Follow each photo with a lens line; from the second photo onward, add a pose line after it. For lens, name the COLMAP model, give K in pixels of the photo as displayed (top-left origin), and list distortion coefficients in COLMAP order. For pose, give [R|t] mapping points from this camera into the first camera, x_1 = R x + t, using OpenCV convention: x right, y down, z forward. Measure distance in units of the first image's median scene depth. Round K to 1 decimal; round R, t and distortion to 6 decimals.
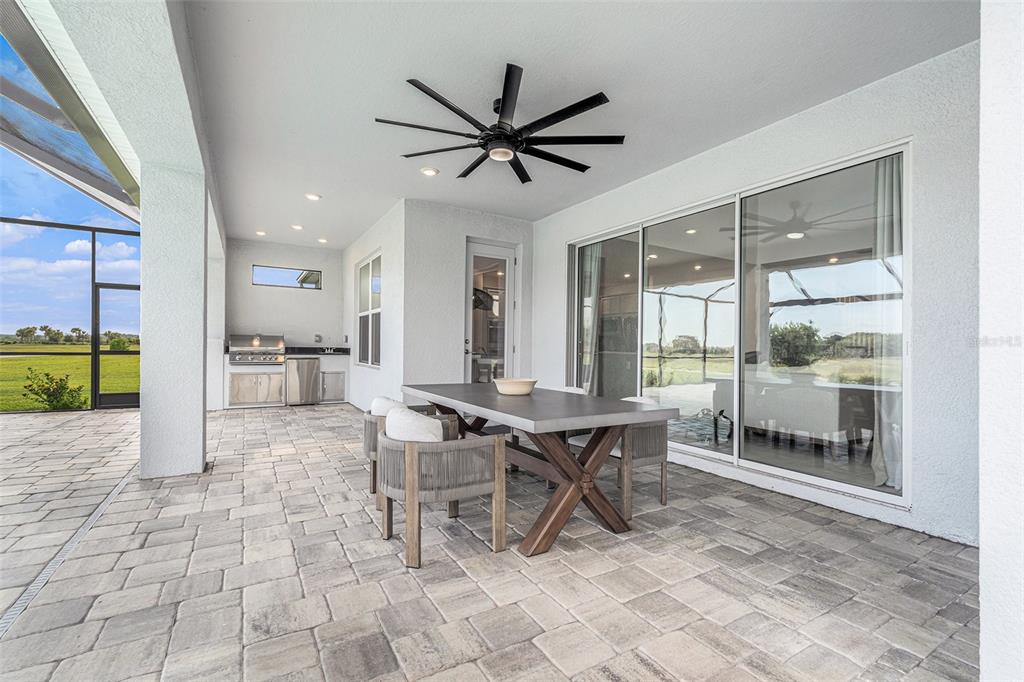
lens RADIAL K [[451.1, 0, 512.6], [0, 451.1, 344.7], [0, 0, 1]] dist [-0.003654, -0.000404]
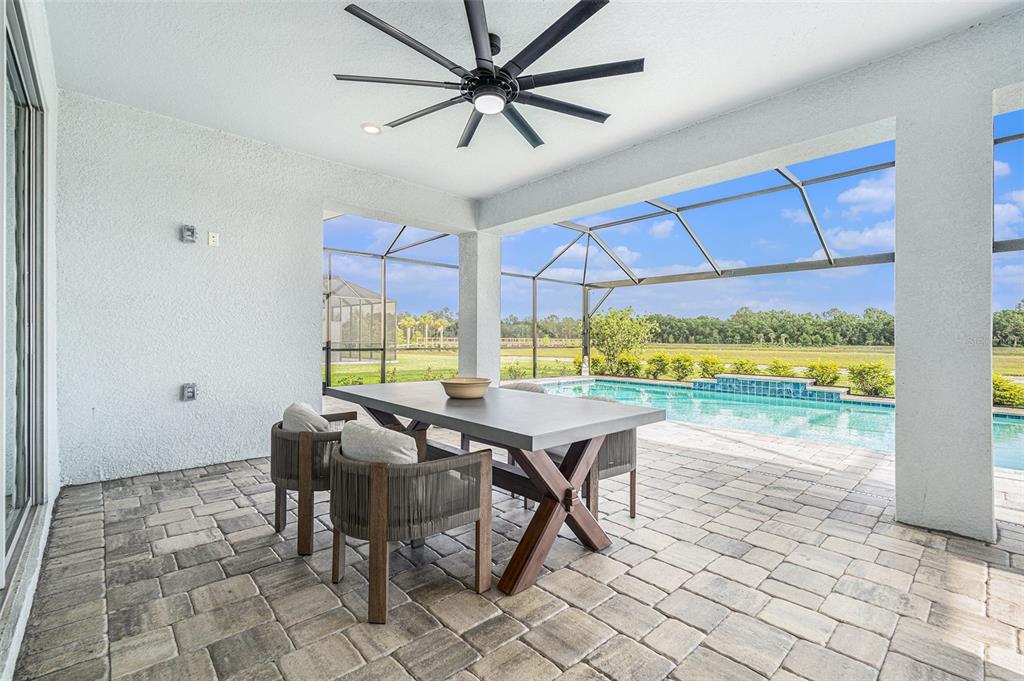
lens RADIAL K [[451.1, 0, 513.1], [0, 451.1, 344.9], [0, 0, 1]] dist [-0.003654, -0.000404]
pose [[-0.977414, -0.021227, -0.210266, 0.092373], [-0.022565, 0.999737, 0.003968, 0.006037], [0.210126, 0.008624, -0.977636, 1.681333]]
